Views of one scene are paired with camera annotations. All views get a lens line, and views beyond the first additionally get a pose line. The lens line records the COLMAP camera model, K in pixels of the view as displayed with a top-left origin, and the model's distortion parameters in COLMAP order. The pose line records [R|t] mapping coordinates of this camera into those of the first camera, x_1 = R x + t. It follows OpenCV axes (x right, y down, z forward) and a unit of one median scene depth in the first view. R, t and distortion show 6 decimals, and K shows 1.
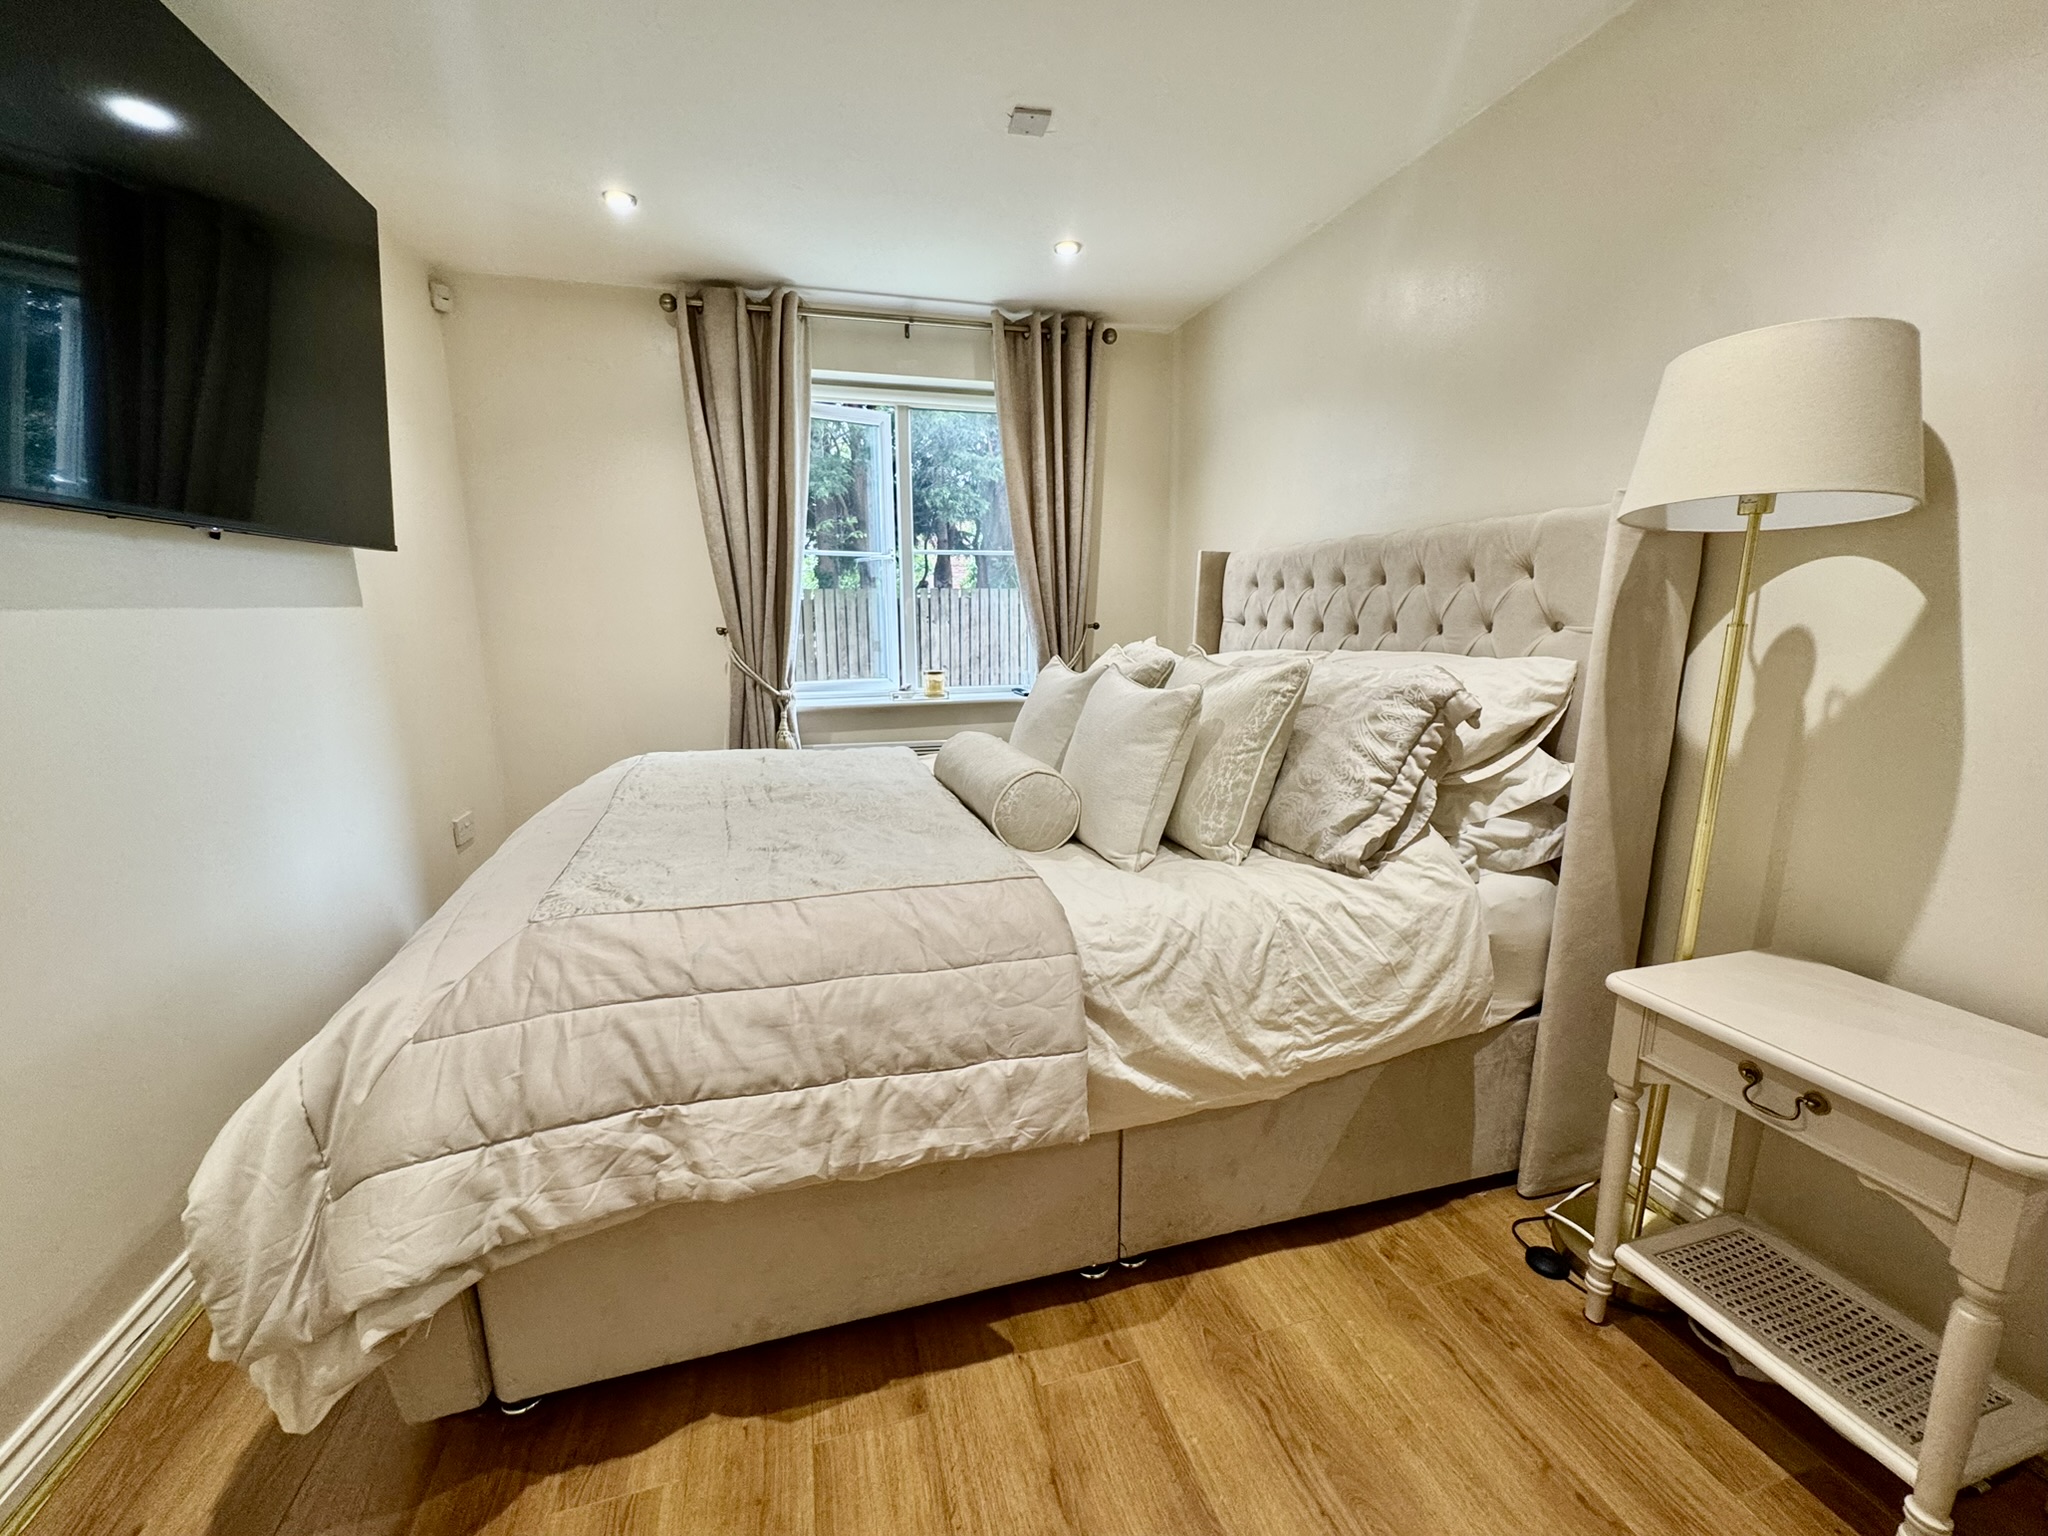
lens RADIAL K [[829.4, 0, 1024.0], [0, 829.4, 768.0], [0, 0, 1]] dist [-0.000527, 0.000173]
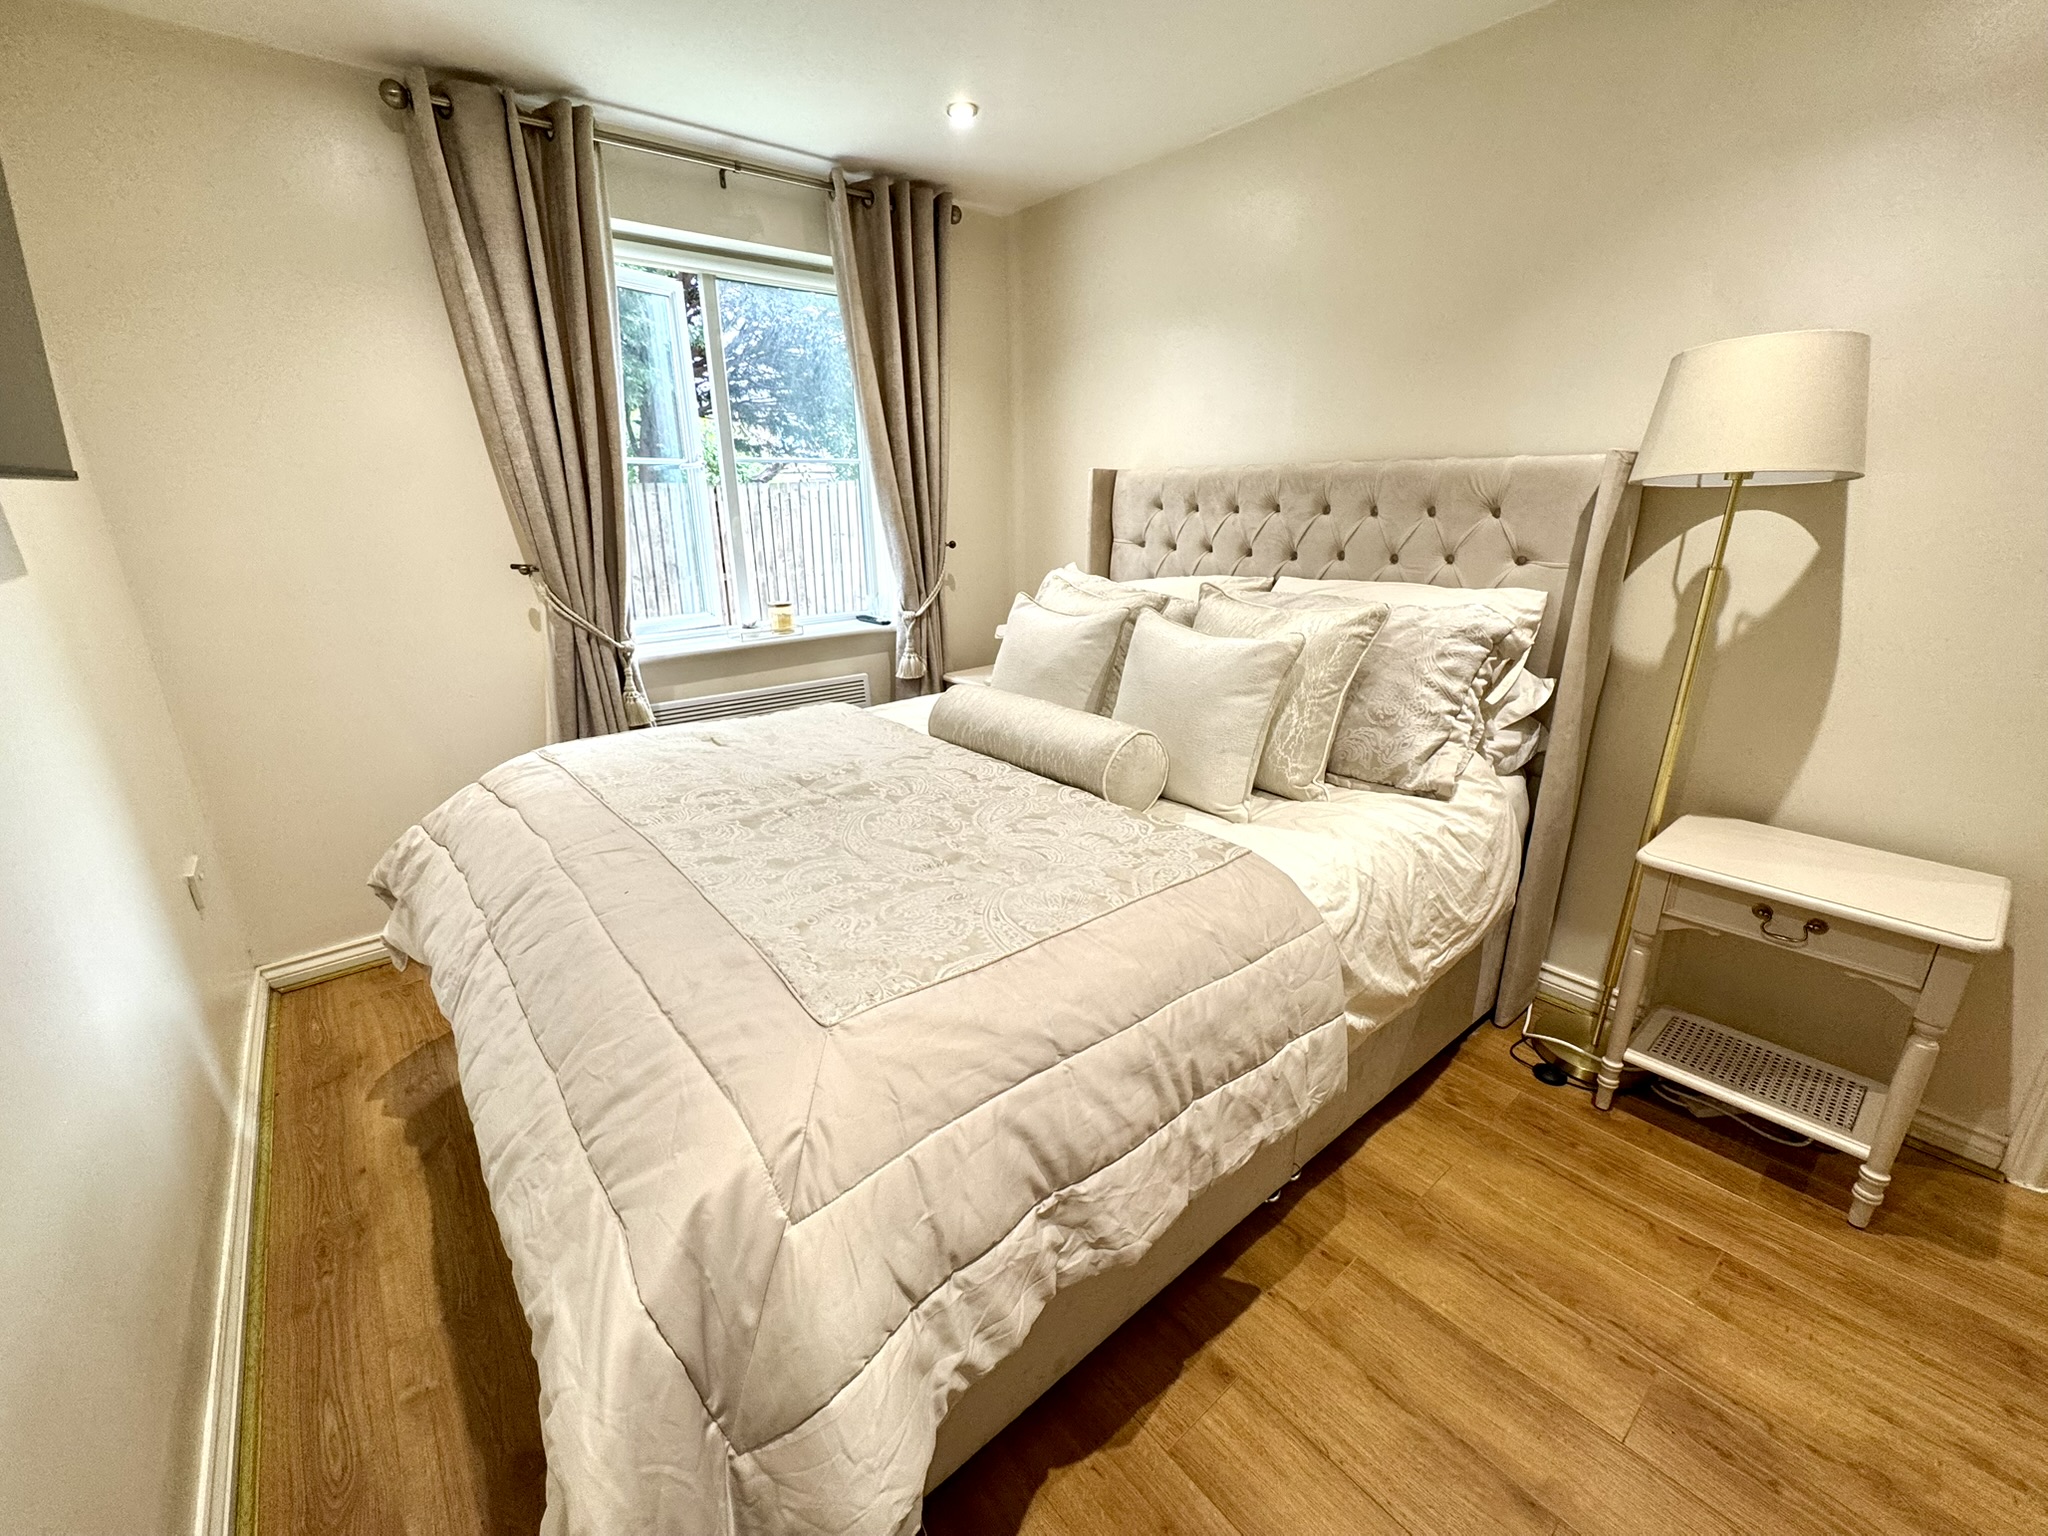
lens RADIAL K [[842.0, 0, 1020.1], [0, 842.0, 766.8], [0, 0, 1]] dist [-0.001177, -0.000364]
pose [[0.915611, -0.128508, 0.380975, -0.541073], [0.080058, 0.986843, 0.140468, -0.116737], [-0.394014, -0.098114, 0.913853, 0.179026]]
